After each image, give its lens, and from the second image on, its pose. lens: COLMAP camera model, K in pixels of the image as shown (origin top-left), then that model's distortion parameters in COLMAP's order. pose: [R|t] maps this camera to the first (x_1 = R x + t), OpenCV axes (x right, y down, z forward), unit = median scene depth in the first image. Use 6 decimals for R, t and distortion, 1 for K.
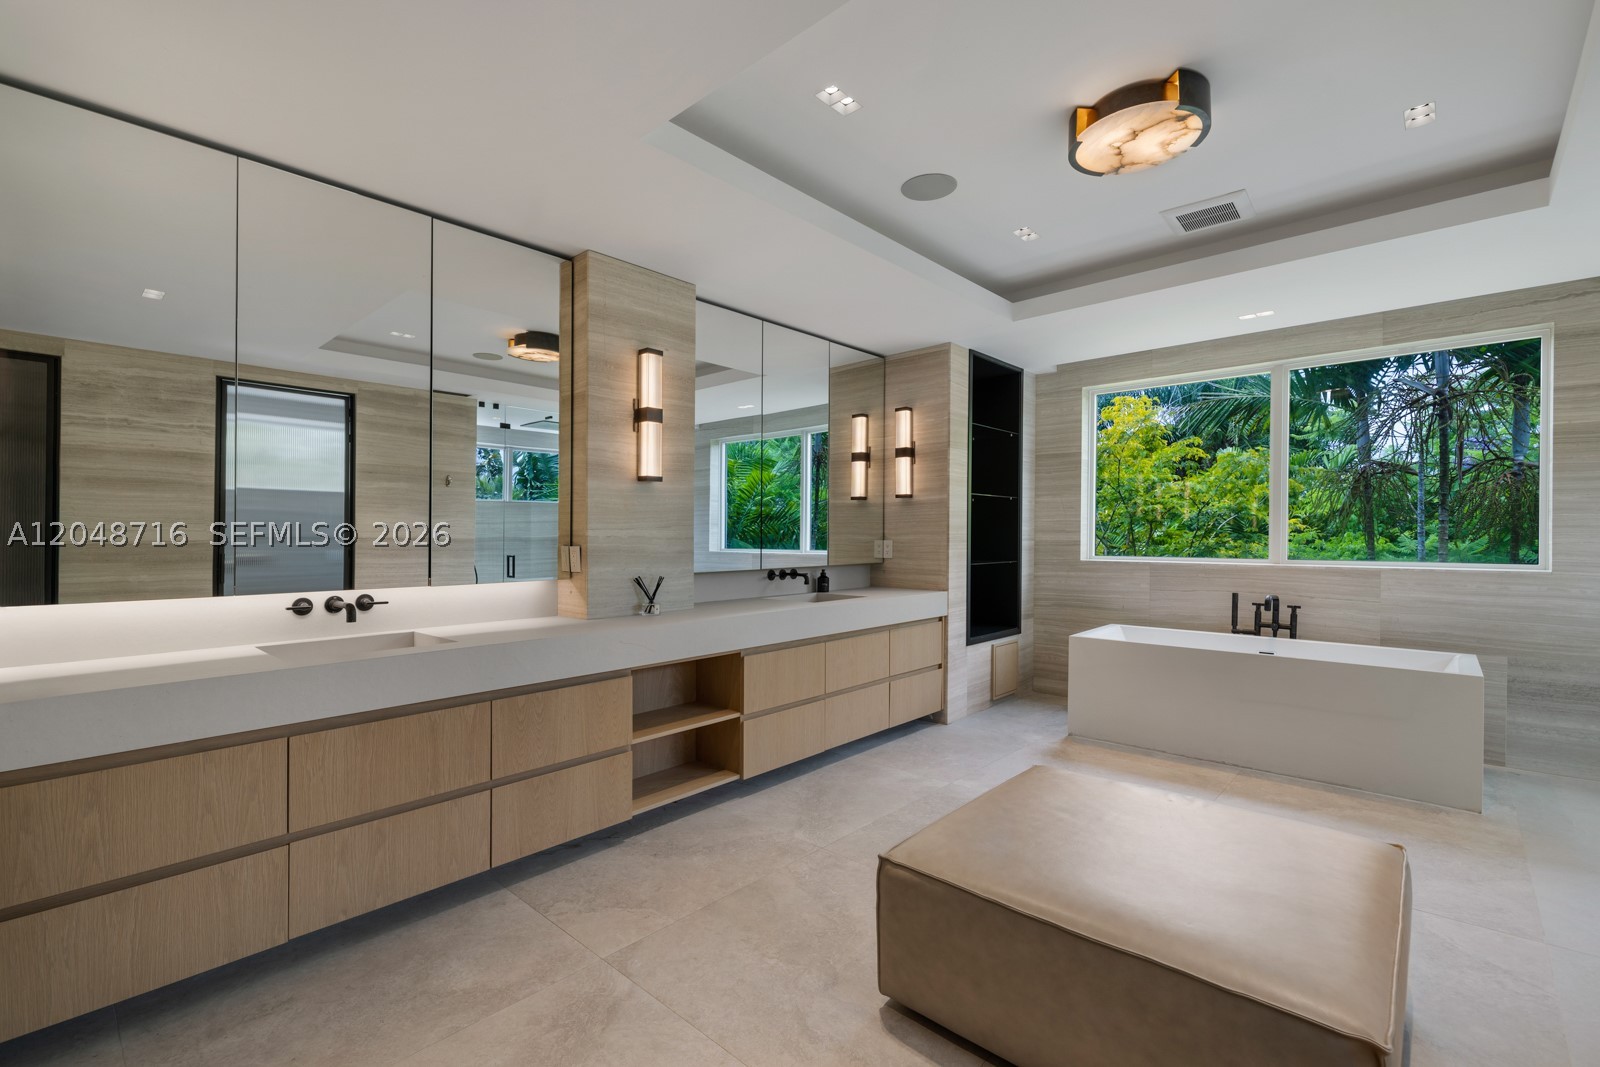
lens RADIAL K [[672.6, 0, 772.6], [0, 672.6, 552.6], [0, 0, 1]] dist [0.000792, -0.000075]
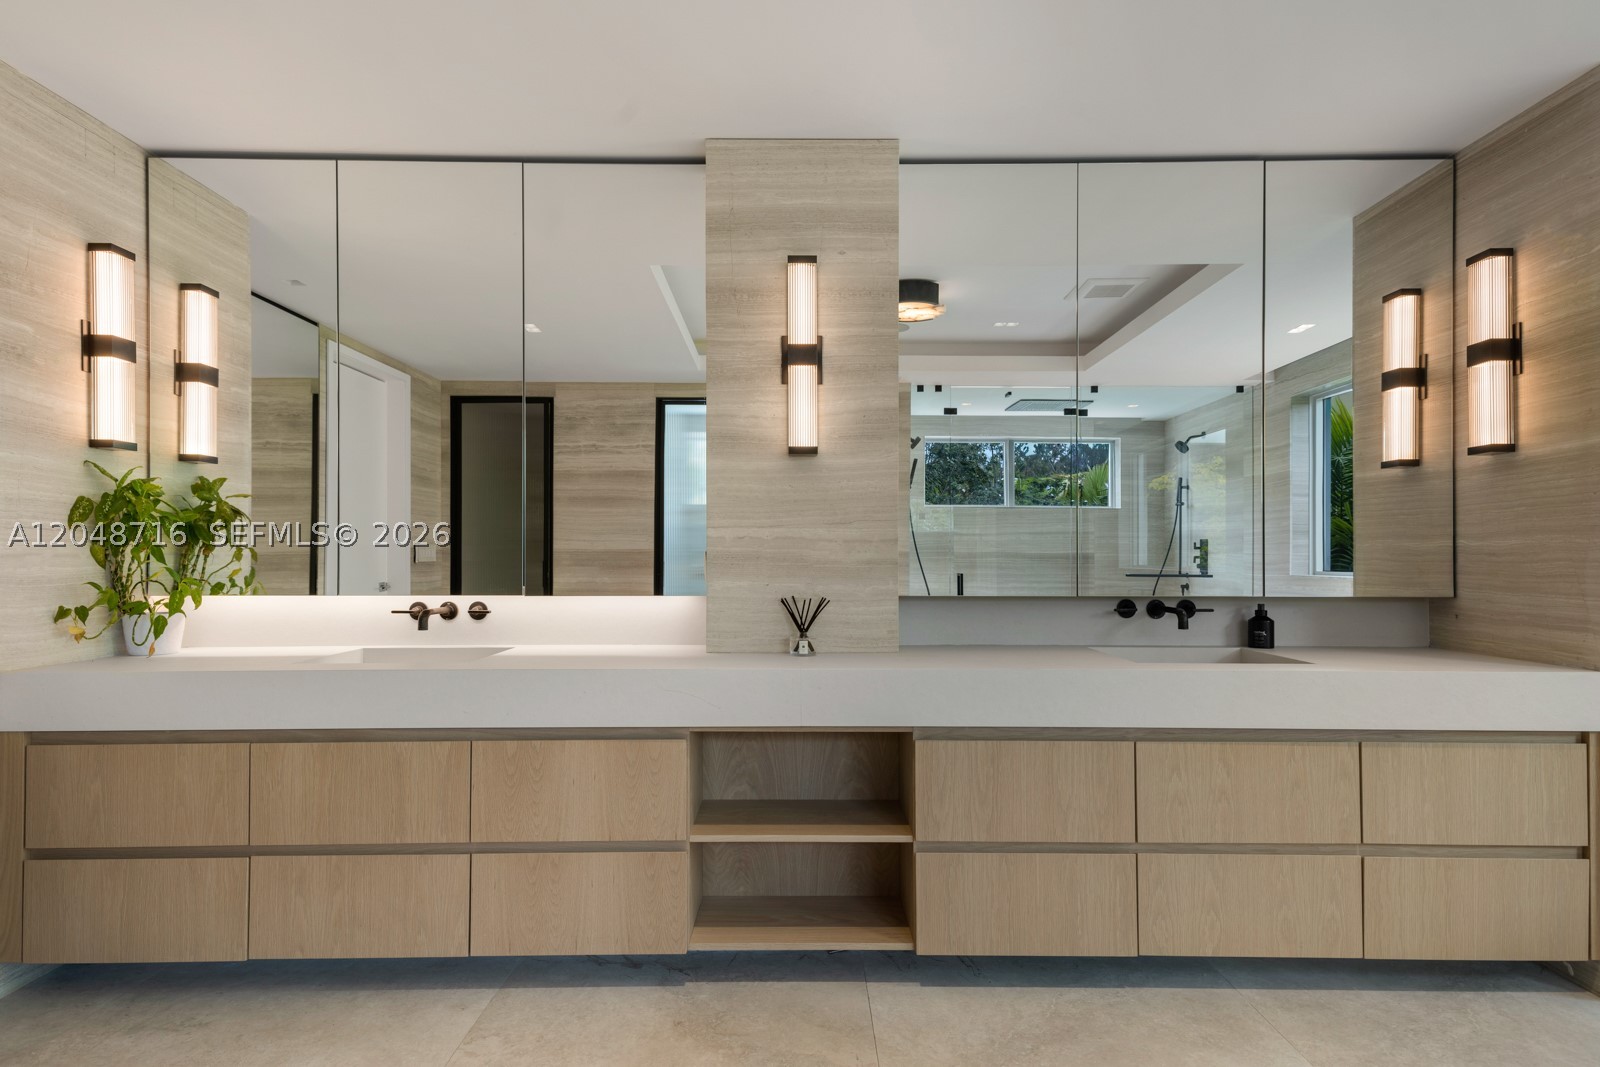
lens RADIAL K [[802.3, 0, 804.4], [0, 802.3, 558.9], [0, 0, 1]] dist [0.026020, -0.001084]
pose [[0.705742, 0.005284, -0.708449, 0.295504], [-0.020298, 0.999713, -0.012764, 0.005830], [0.708178, 0.023388, 0.705646, 0.336528]]
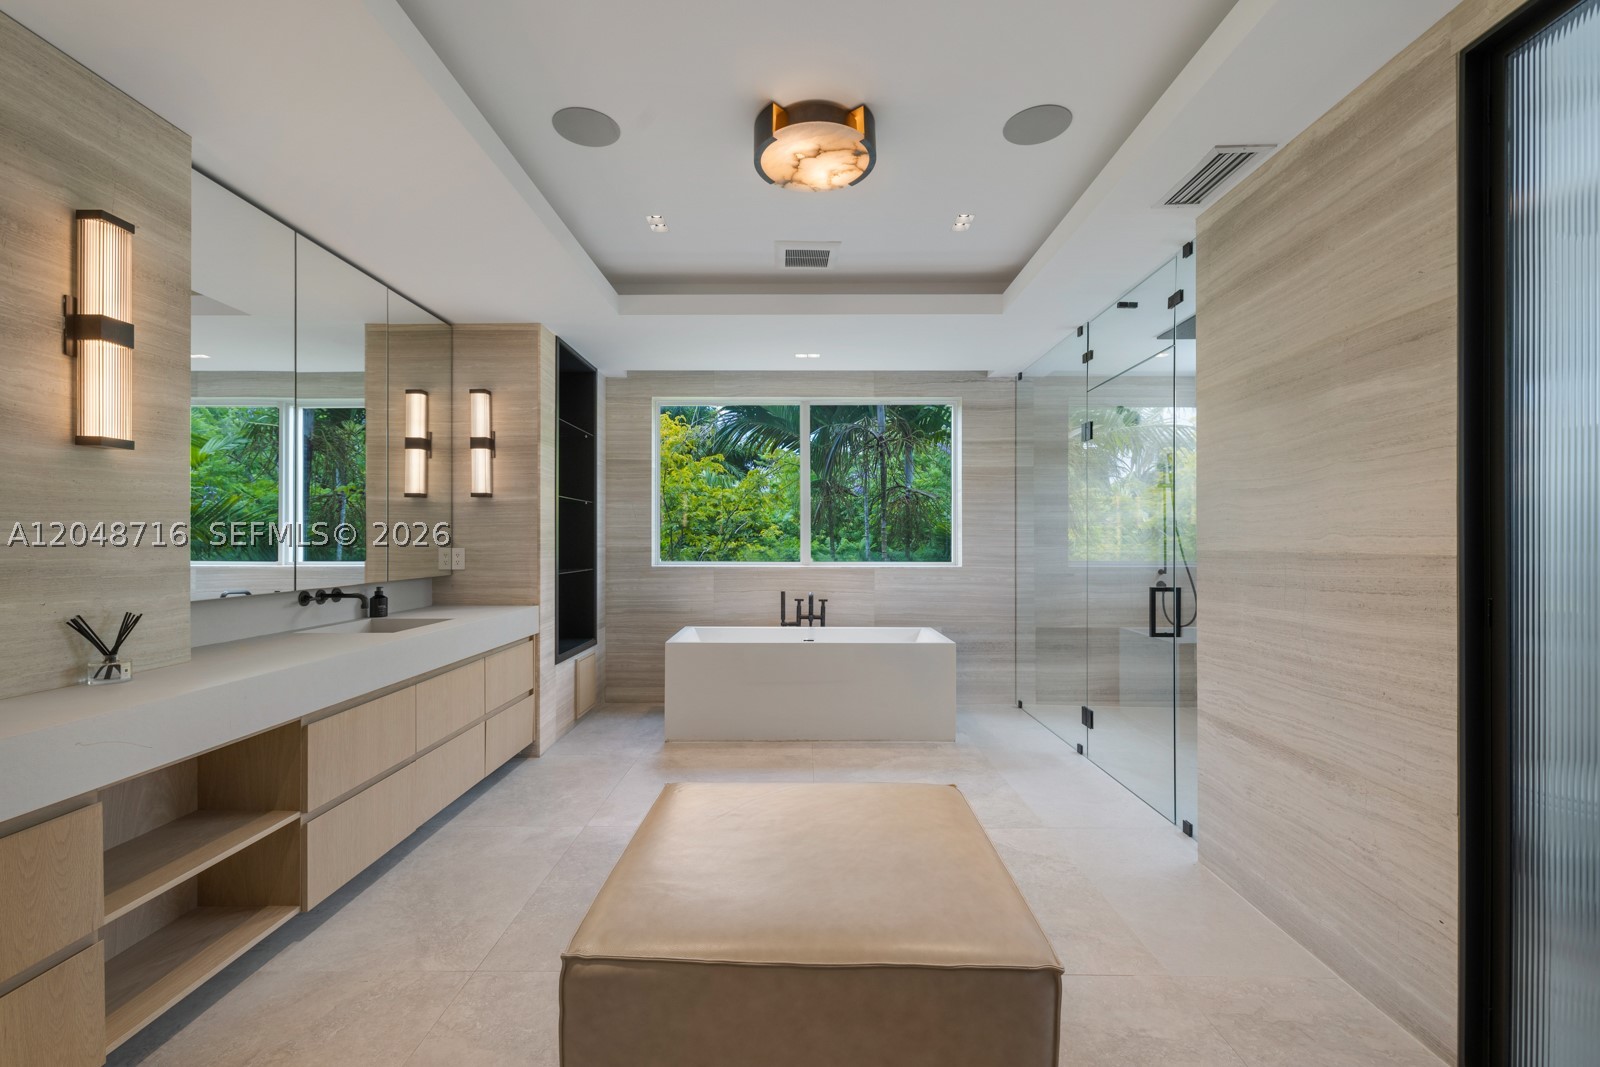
lens RADIAL K [[672.6, 0, 772.6], [0, 672.6, 552.6], [0, 0, 1]] dist [0.000792, -0.000075]
pose [[0.743868, -0.010924, 0.668237, -0.110166], [0.017337, 0.999845, -0.002954, -0.004078], [-0.668102, 0.013783, 0.743942, 0.153669]]
